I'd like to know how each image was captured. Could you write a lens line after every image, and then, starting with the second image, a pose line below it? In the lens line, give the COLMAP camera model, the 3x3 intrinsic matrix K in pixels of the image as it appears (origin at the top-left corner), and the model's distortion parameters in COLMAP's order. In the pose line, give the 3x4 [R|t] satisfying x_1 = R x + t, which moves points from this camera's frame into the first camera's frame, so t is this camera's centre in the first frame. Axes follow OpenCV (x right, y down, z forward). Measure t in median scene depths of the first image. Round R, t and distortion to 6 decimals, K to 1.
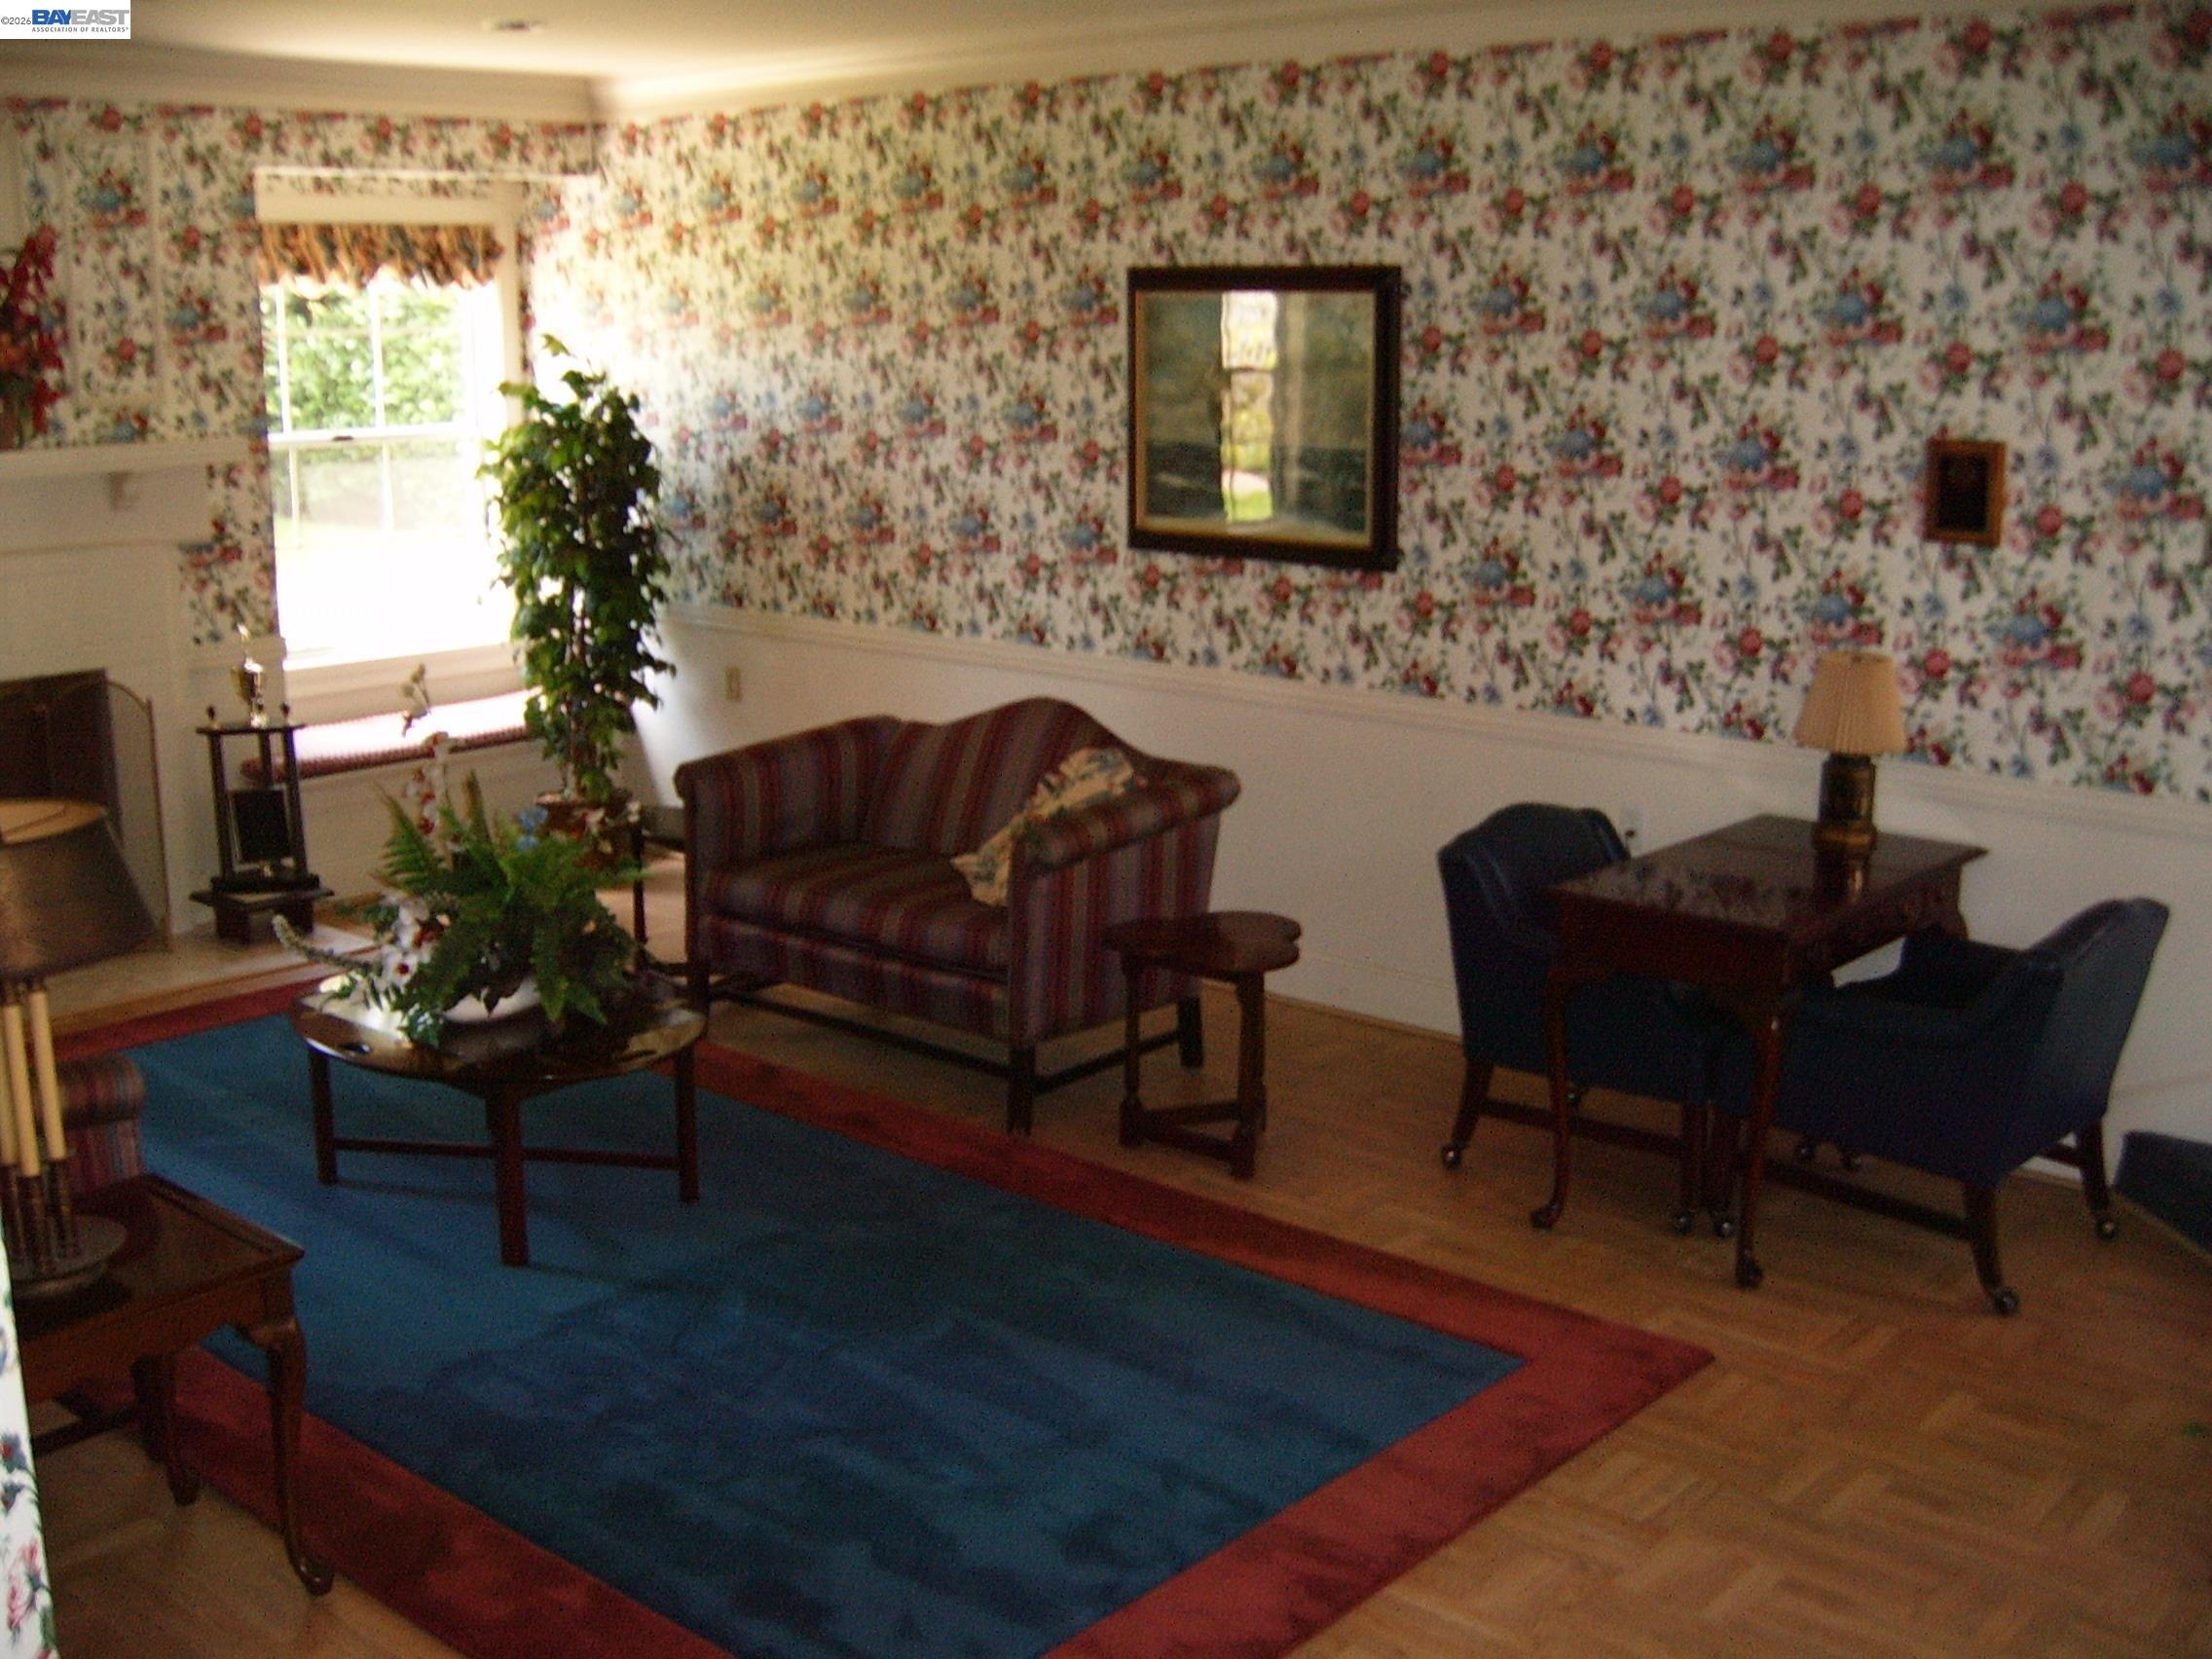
lens RADIAL K [[2370.2, 0, 1102.9], [0, 2370.2, 831.4], [0, 0, 1]] dist [-0.076652, 0.000000]
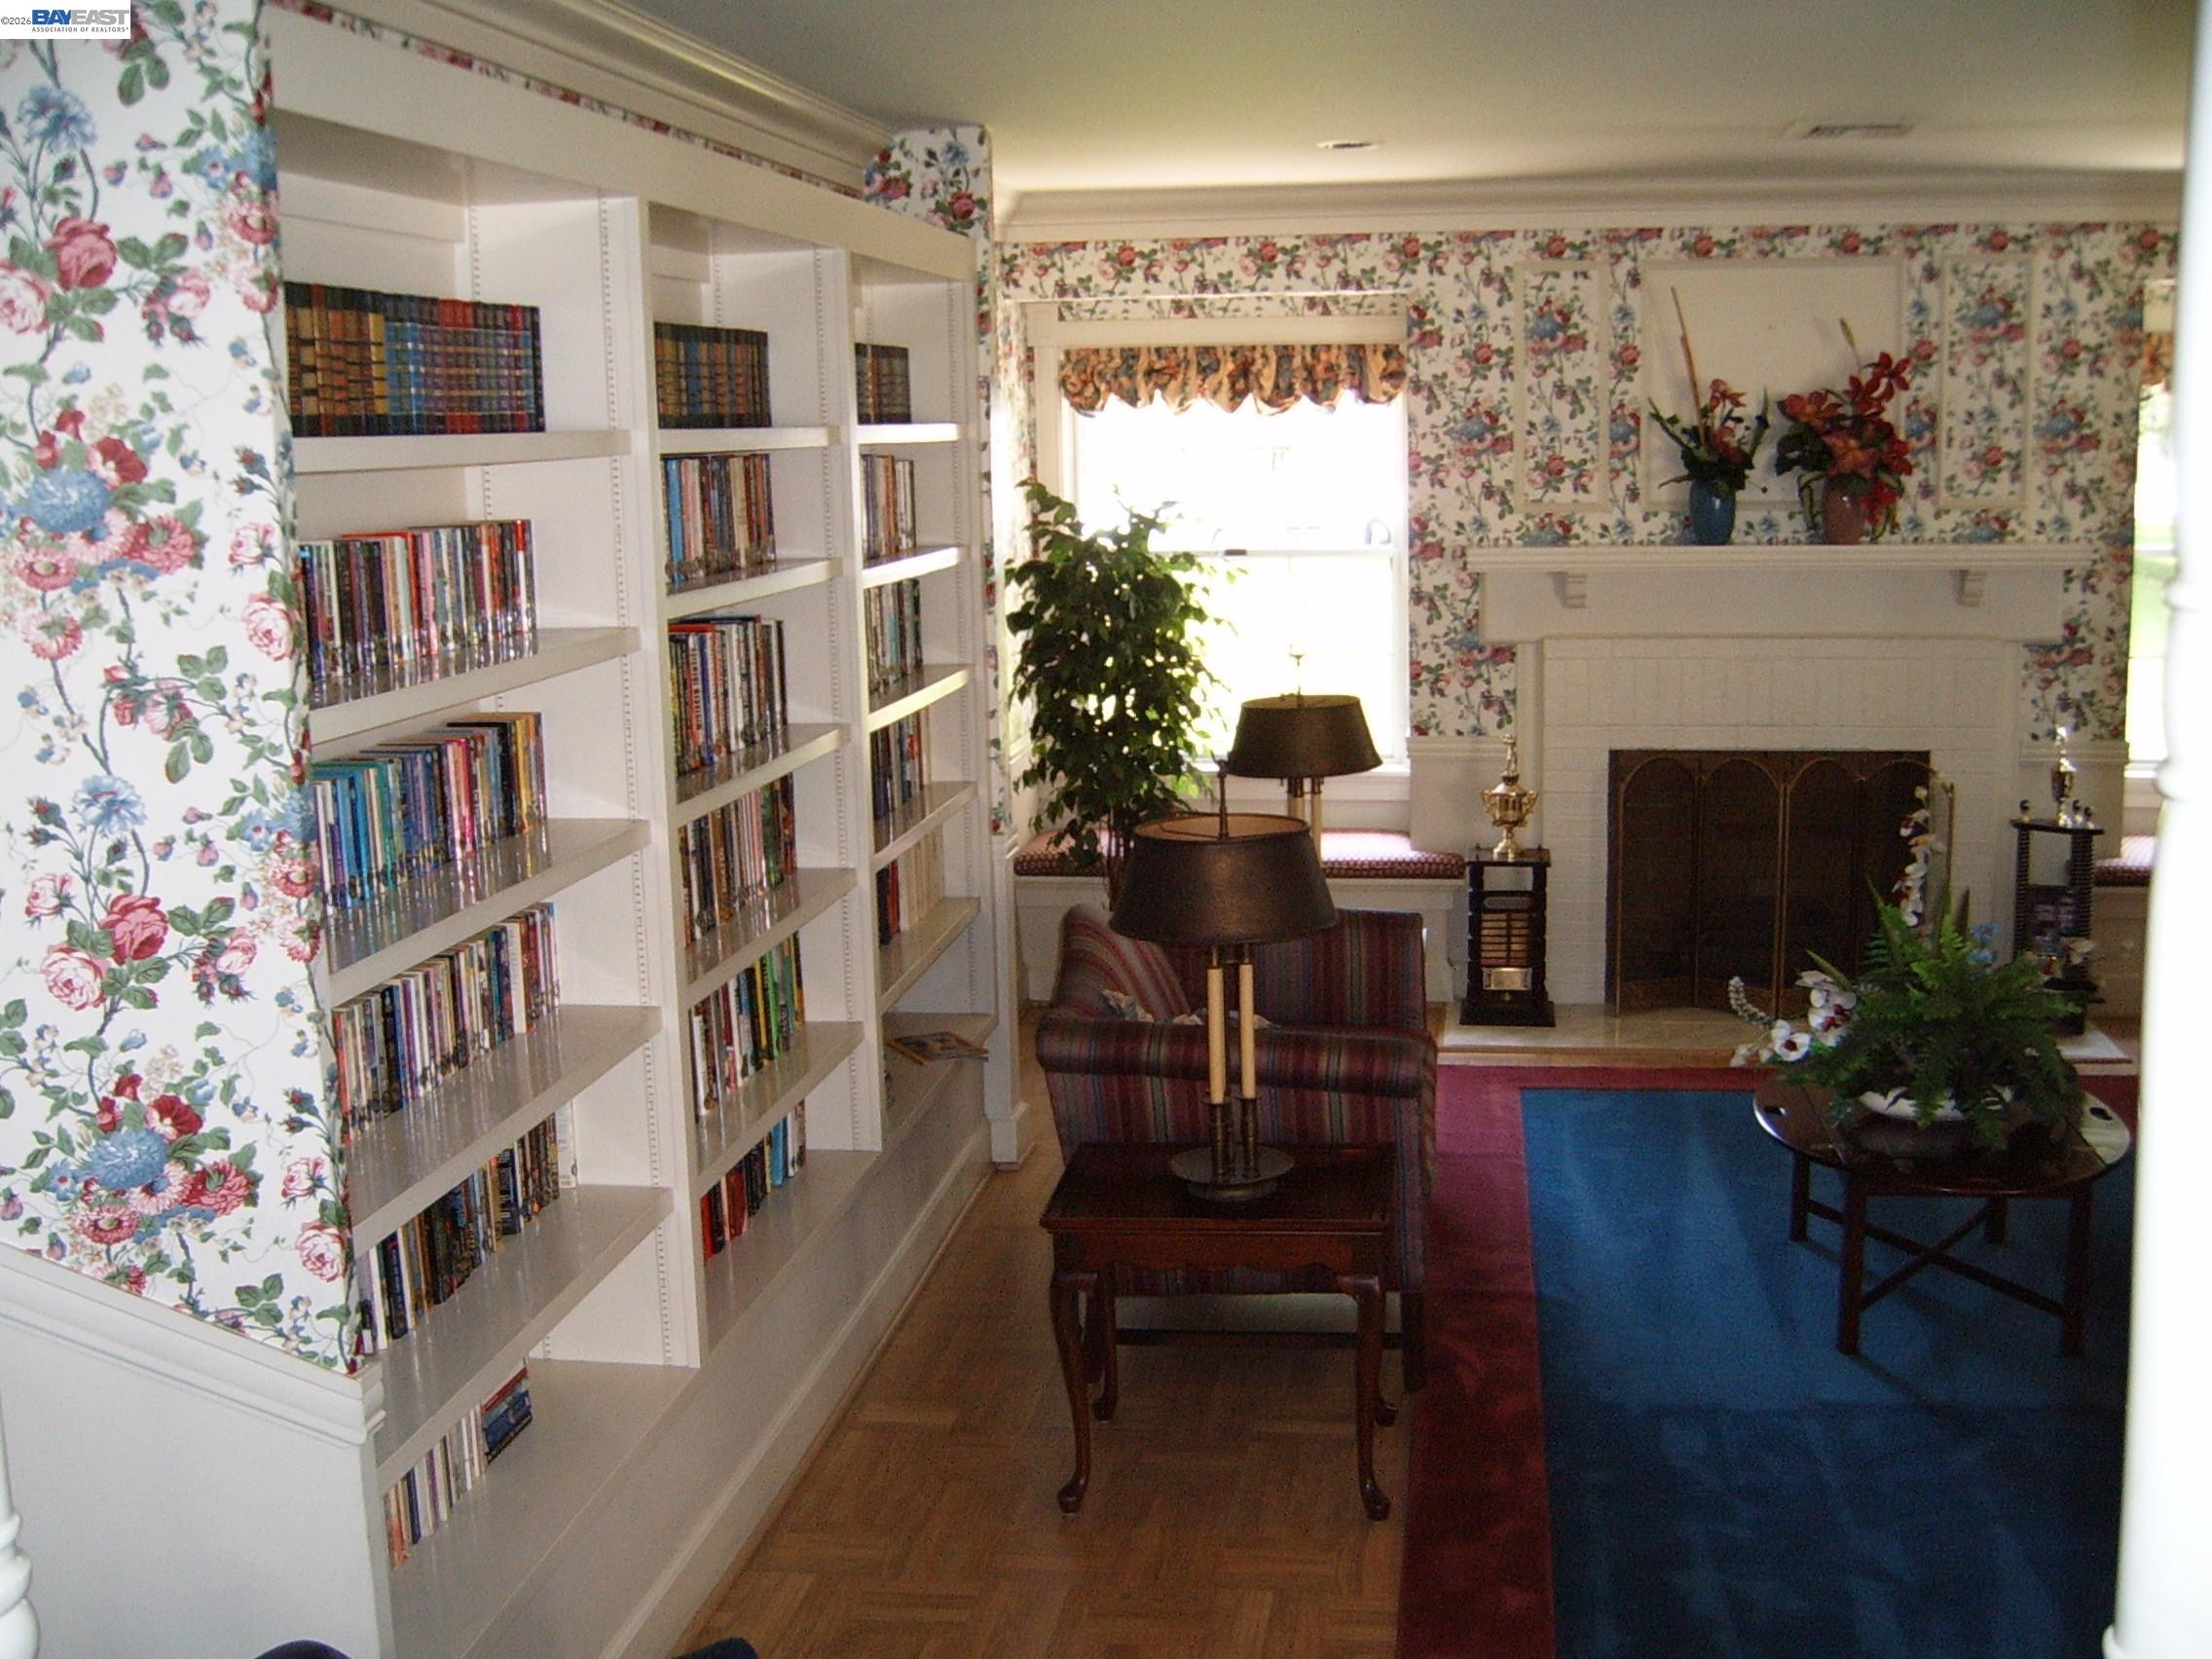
lens RADIAL K [[2370.2, 0, 1104.3], [0, 2370.2, 833.4], [0, 0, 1]] dist [-0.076652, 0.000000]
pose [[0.543091, 0.139007, -0.828088, 0.265215], [-0.169508, 0.984047, 0.054017, -0.026708], [0.822386, 0.111032, 0.557990, 0.093087]]
